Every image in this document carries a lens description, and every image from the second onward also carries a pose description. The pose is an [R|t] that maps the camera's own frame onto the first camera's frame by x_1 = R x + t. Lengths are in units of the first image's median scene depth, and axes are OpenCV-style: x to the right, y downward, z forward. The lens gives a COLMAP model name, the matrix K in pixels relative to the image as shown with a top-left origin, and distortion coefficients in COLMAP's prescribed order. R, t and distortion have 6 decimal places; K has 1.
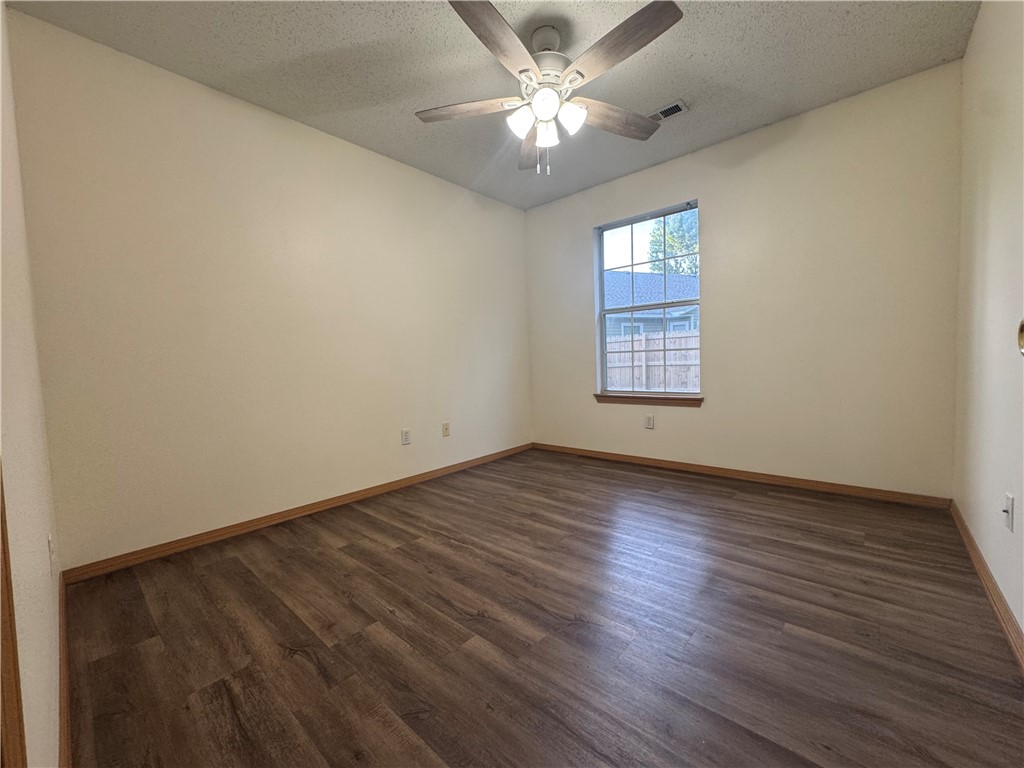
lens RADIAL K [[407.9, 0, 512.0], [0, 407.9, 384.0], [0, 0, 1]] dist [0.000526, -0.000129]
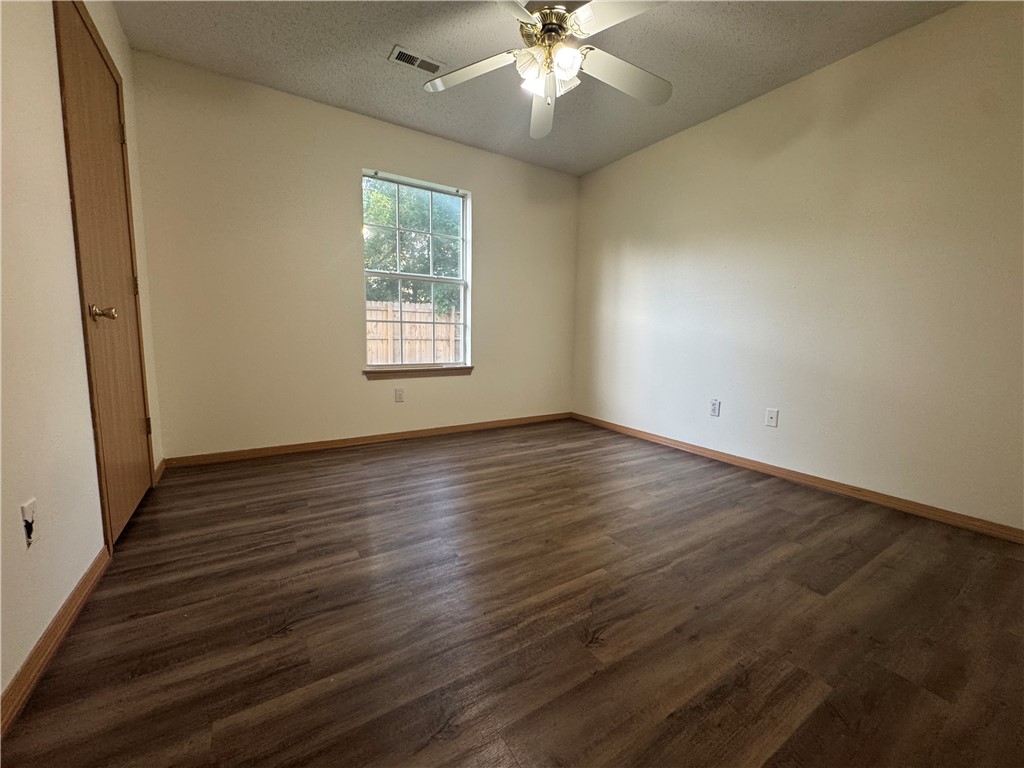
lens RADIAL K [[407.9, 0, 512.0], [0, 407.9, 384.0], [0, 0, 1]] dist [0.000526, -0.000129]
pose [[0.266548, -0.085578, 0.960015, -0.543149], [0.029159, 0.996310, 0.080717, -0.006073], [-0.963380, 0.006478, 0.268060, 0.503923]]
